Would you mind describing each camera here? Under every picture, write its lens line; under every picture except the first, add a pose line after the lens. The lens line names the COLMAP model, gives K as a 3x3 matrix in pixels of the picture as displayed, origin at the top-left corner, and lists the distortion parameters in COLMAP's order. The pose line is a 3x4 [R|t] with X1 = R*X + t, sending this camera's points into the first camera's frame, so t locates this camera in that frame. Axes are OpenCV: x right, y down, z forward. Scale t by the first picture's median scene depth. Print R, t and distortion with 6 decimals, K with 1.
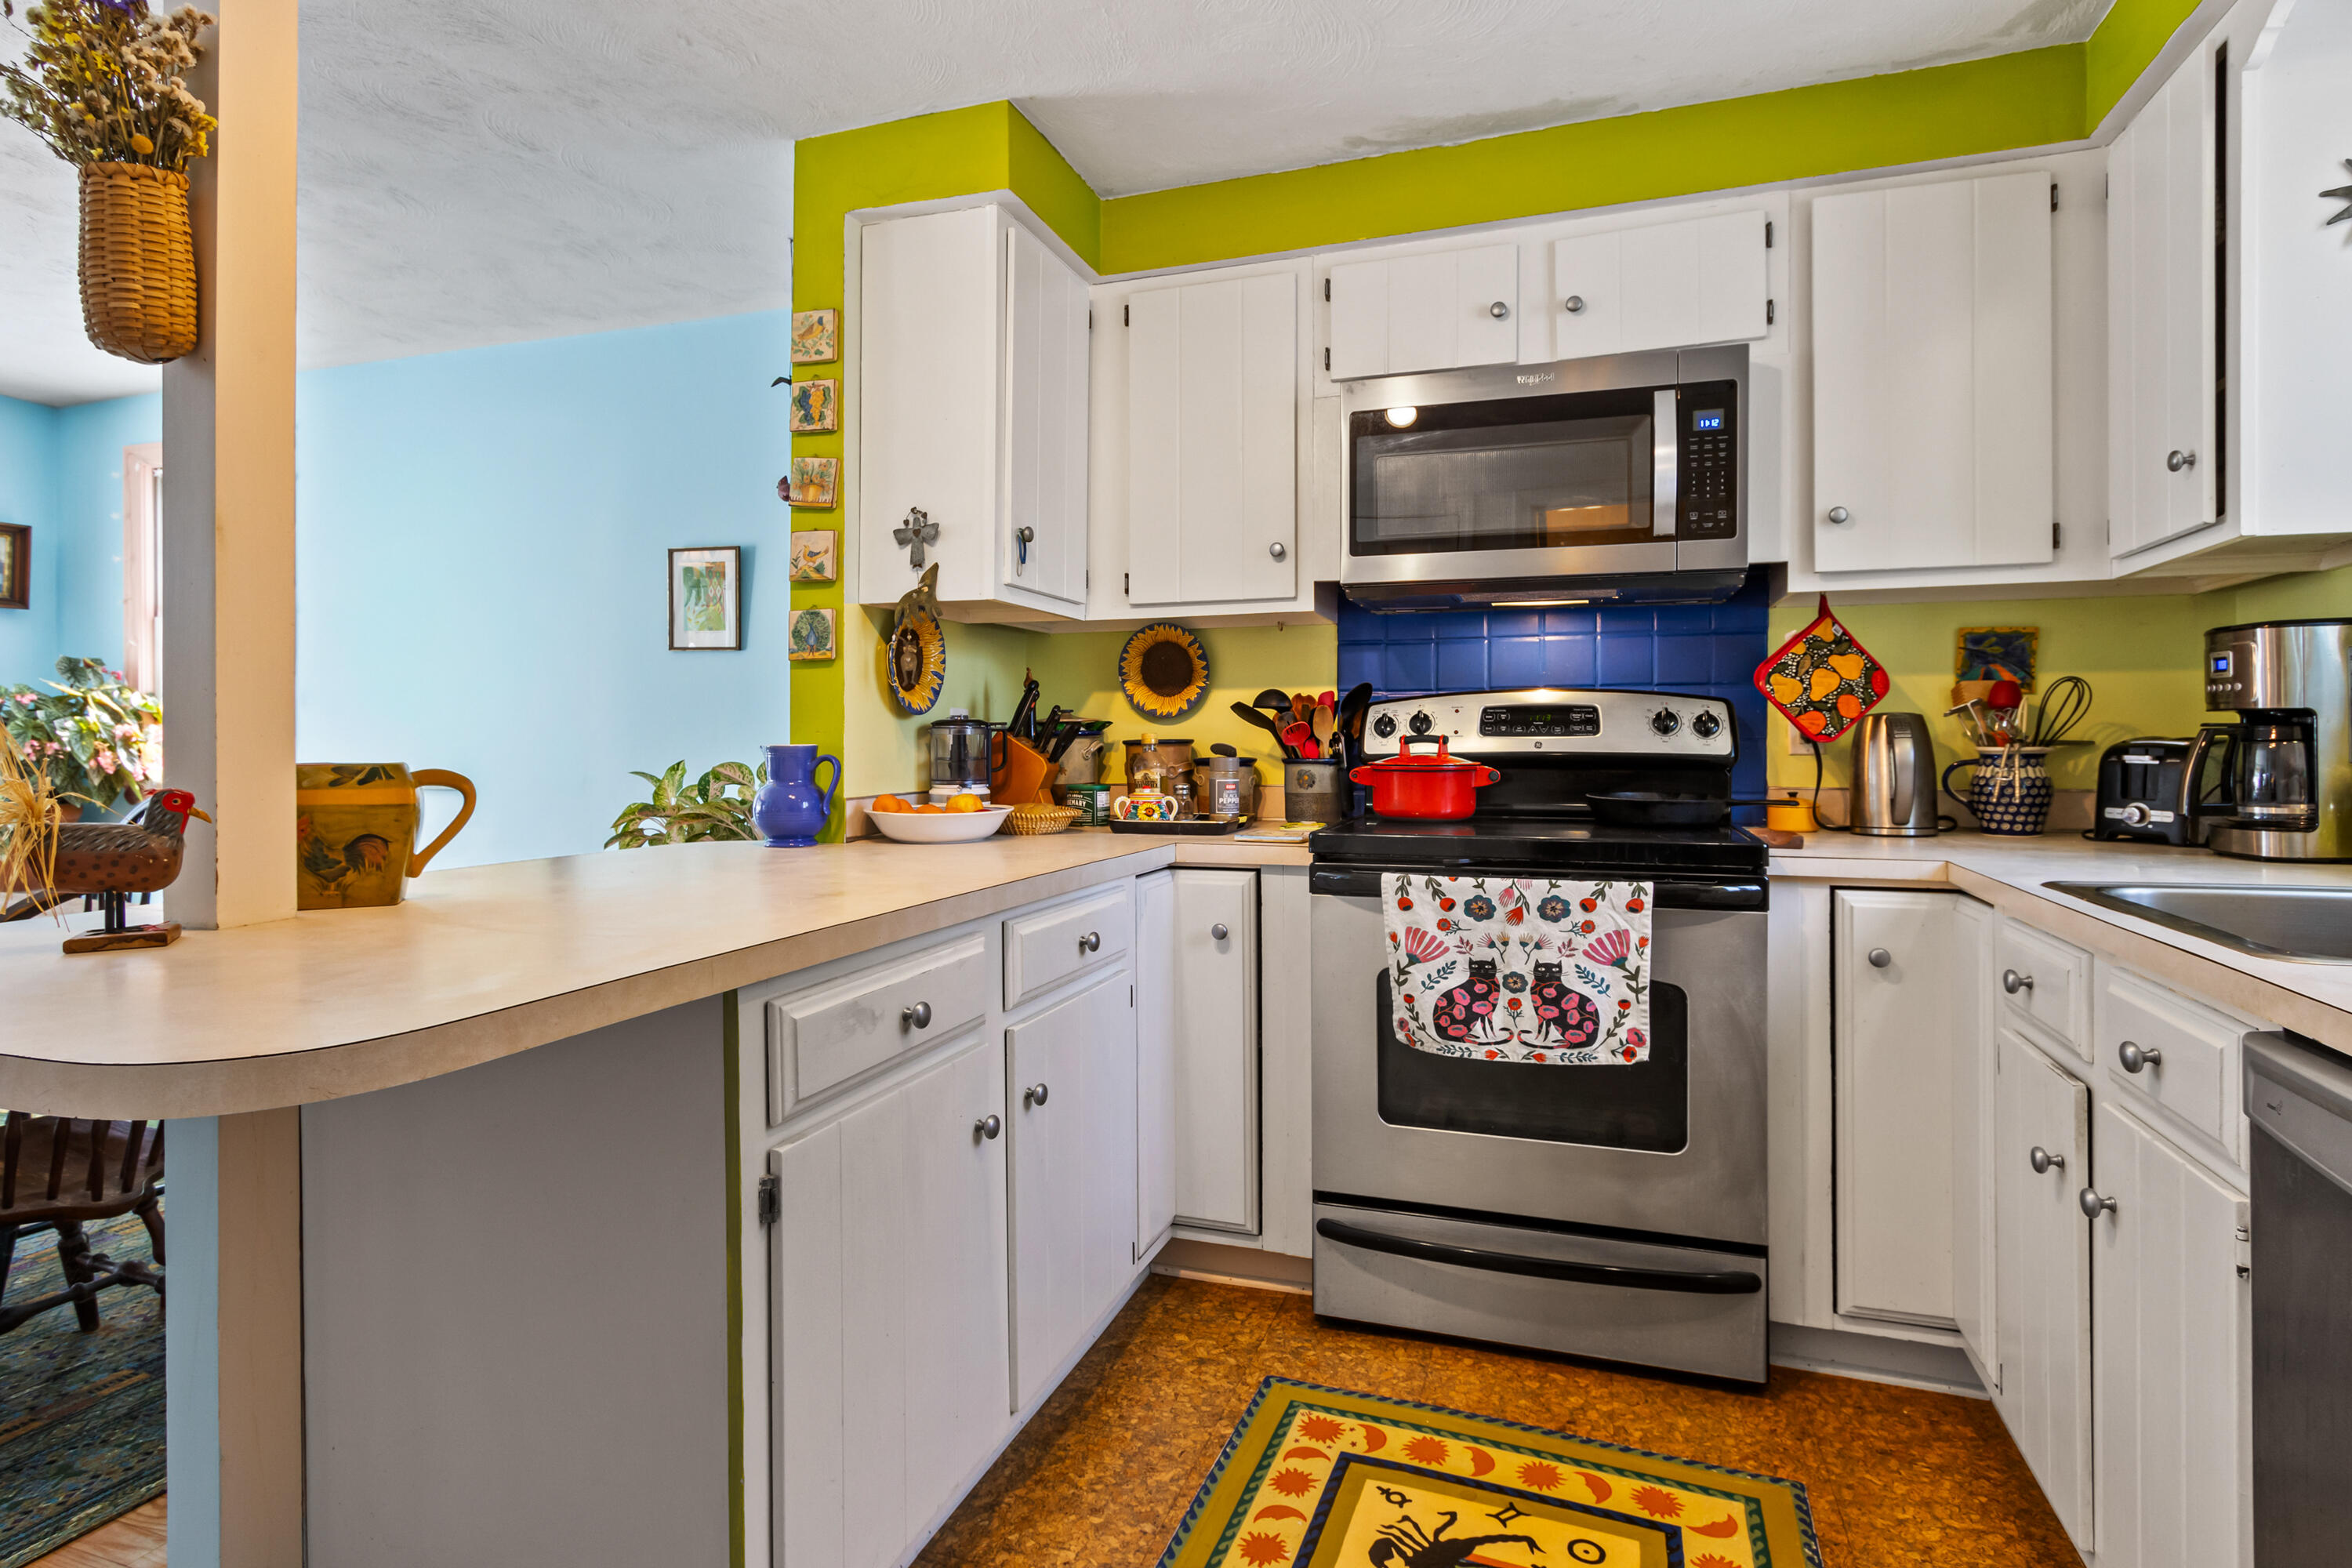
lens RADIAL K [[1244.5, 0, 1175.6], [0, 1244.5, 734.3], [0, 0, 1]] dist [0.000335, 0.000919]
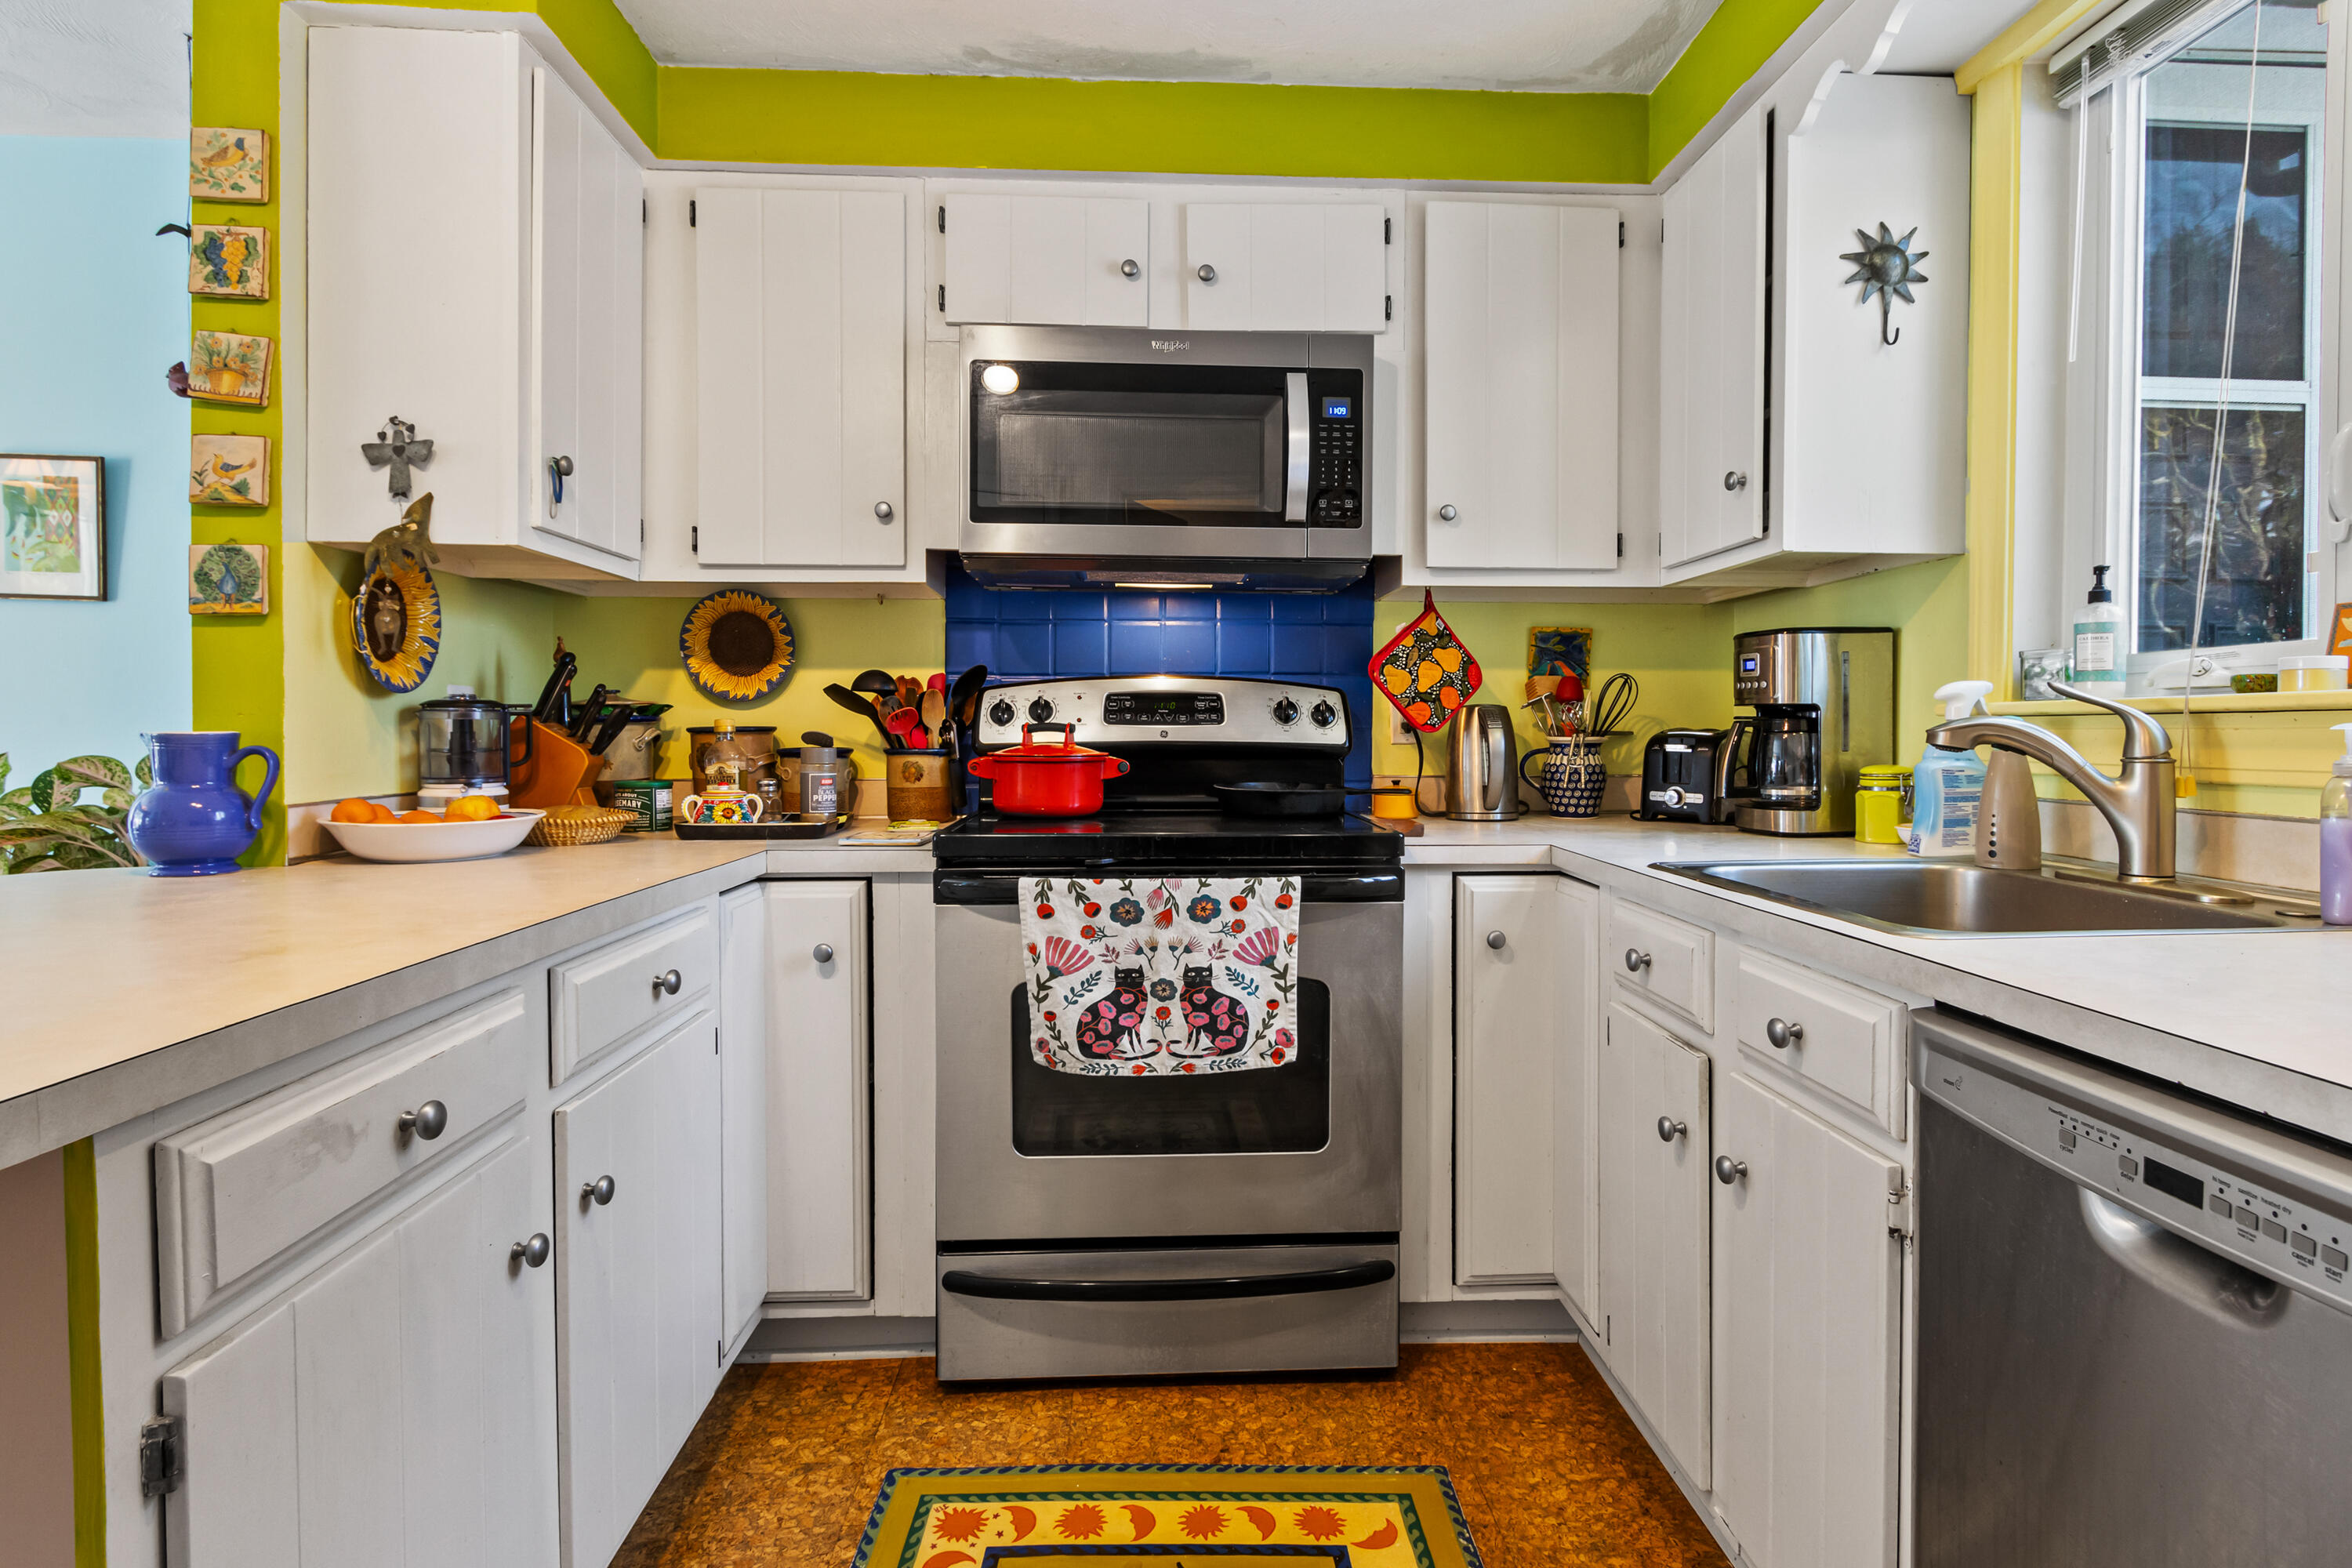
lens RADIAL K [[1207.6, 0, 1208.0], [0, 1207.6, 749.1], [0, 0, 1]] dist [-0.002127, 0.000859]
pose [[0.924884, -0.002328, 0.380242, -0.034548], [-0.005859, 0.999775, 0.020372, 0.001196], [-0.380204, -0.021070, 0.924663, 0.141351]]
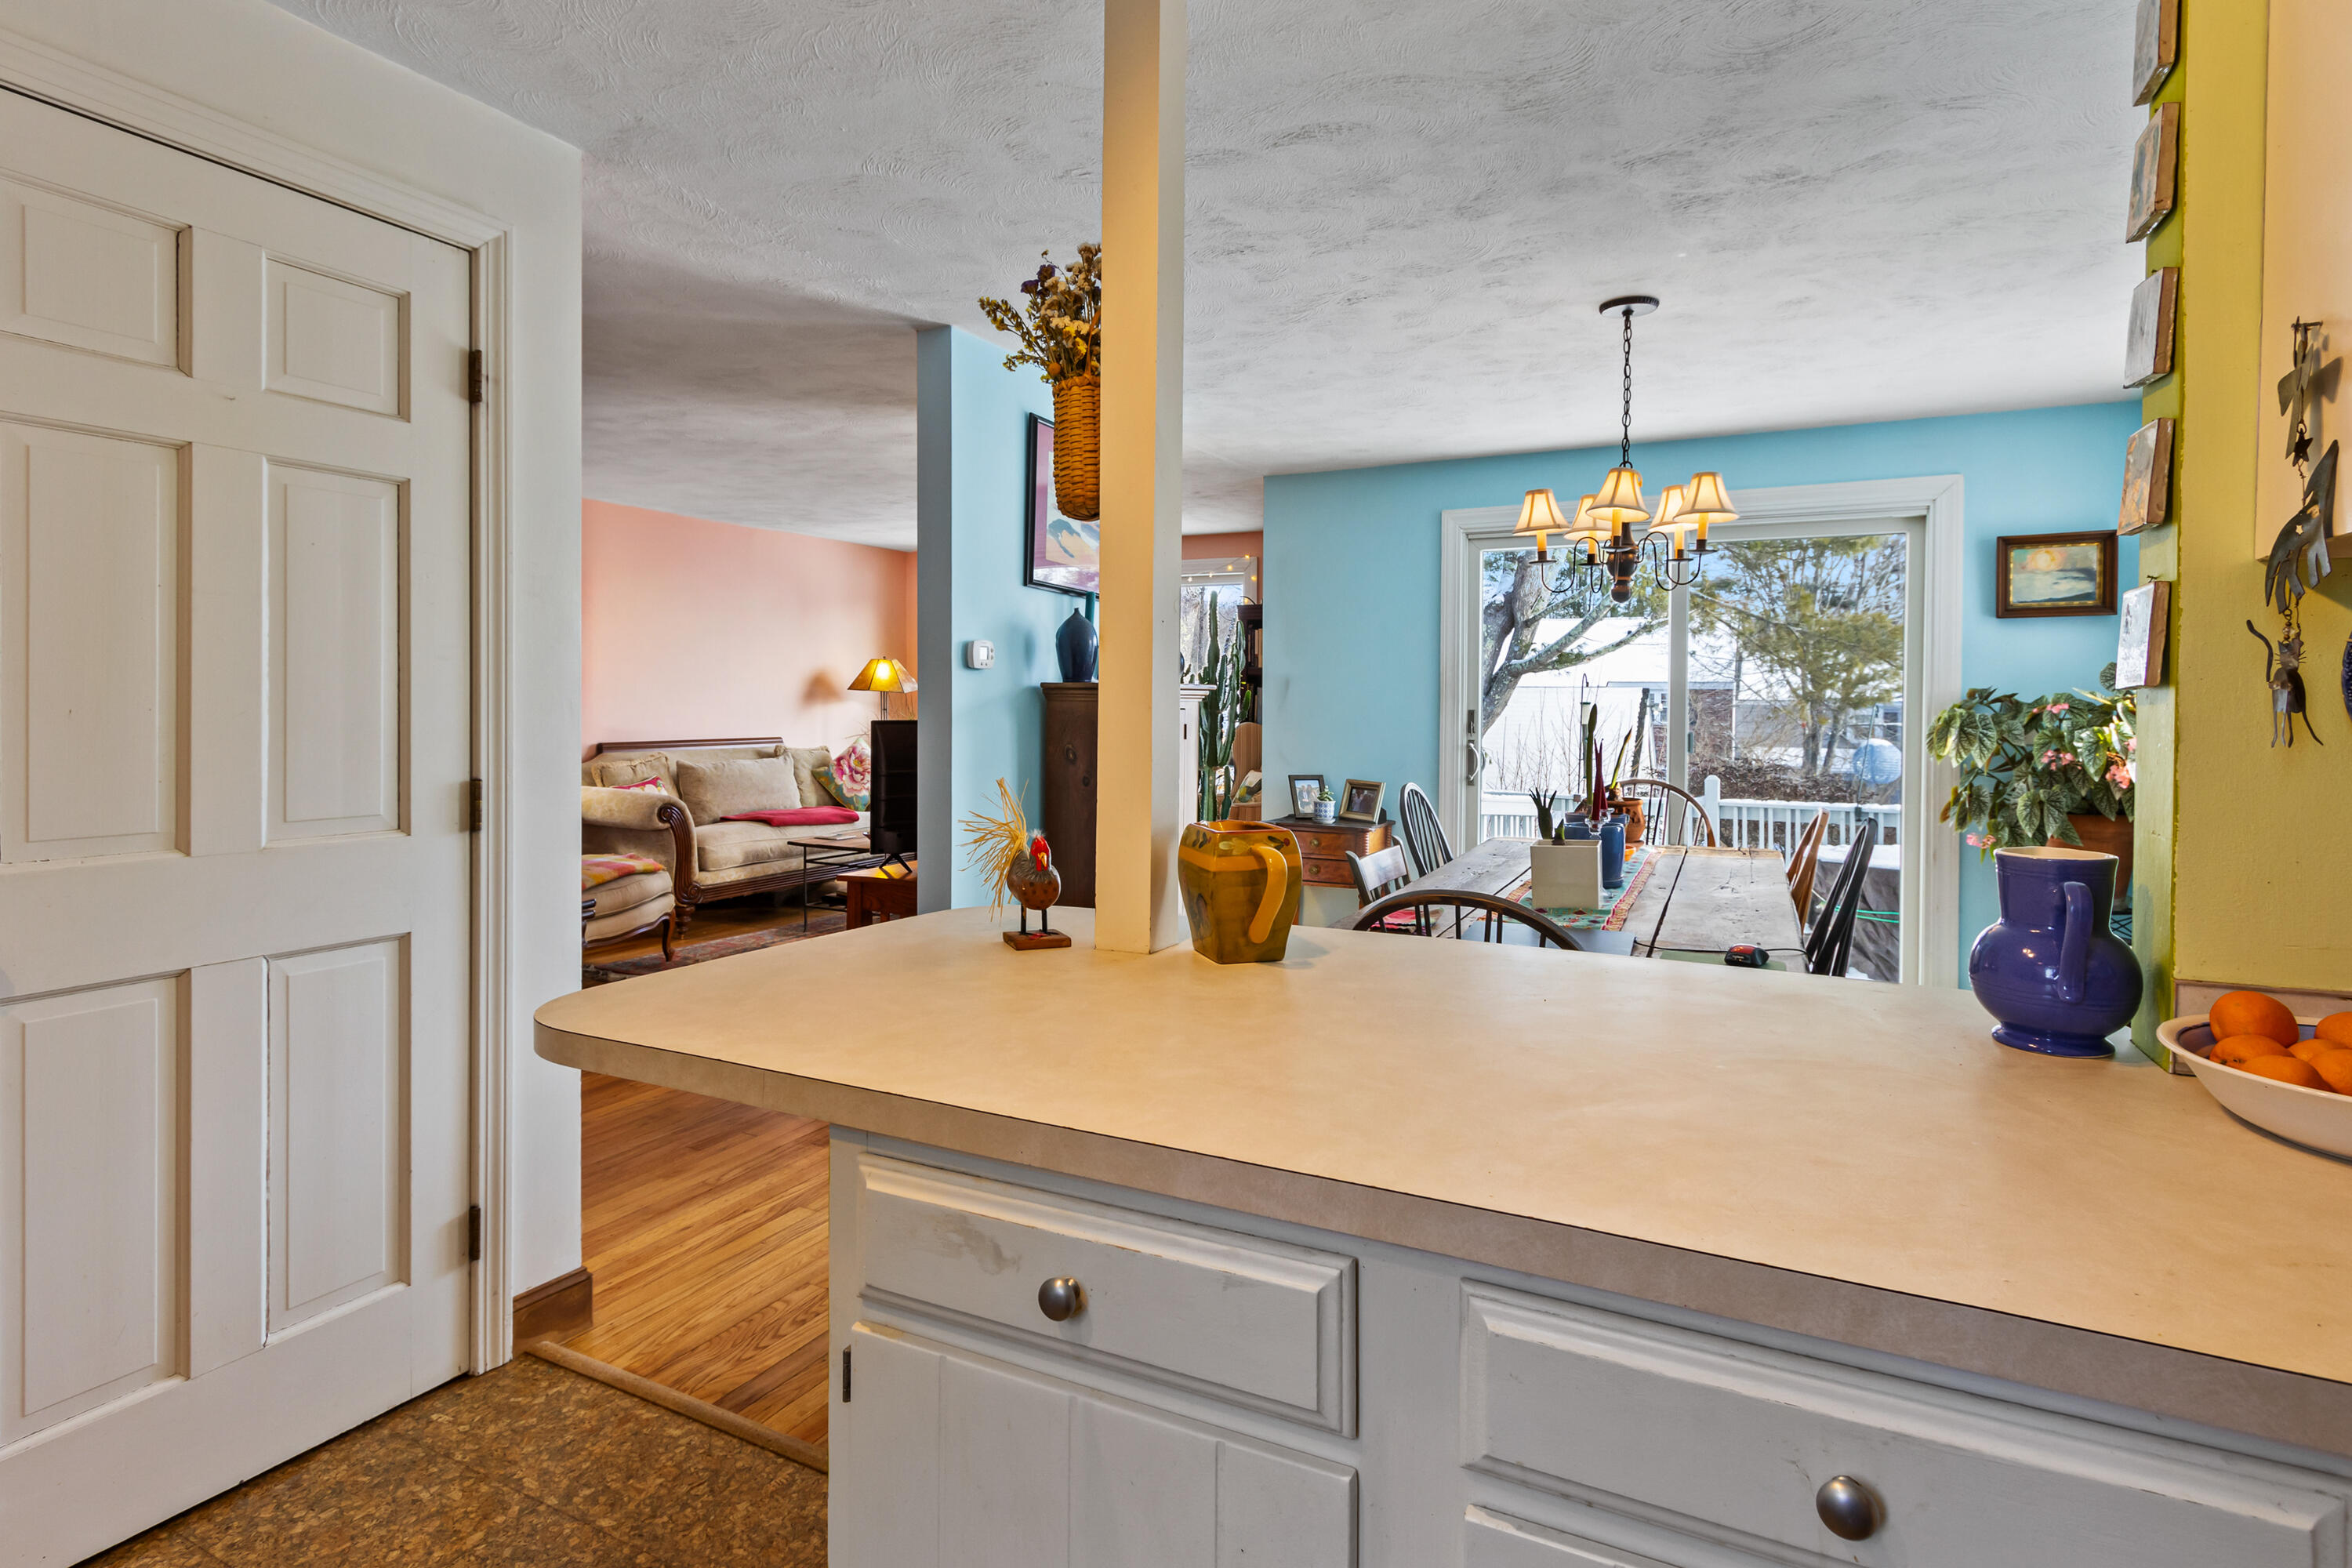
lens RADIAL K [[1207.6, 0, 1160.7], [0, 1207.6, 784.7], [0, 0, 1]] dist [-0.002127, 0.000859]
pose [[-0.132089, 0.070985, -0.988693, 0.251362], [-0.008415, 0.997316, 0.072728, -0.056557], [0.991202, 0.017926, -0.131137, 0.724231]]
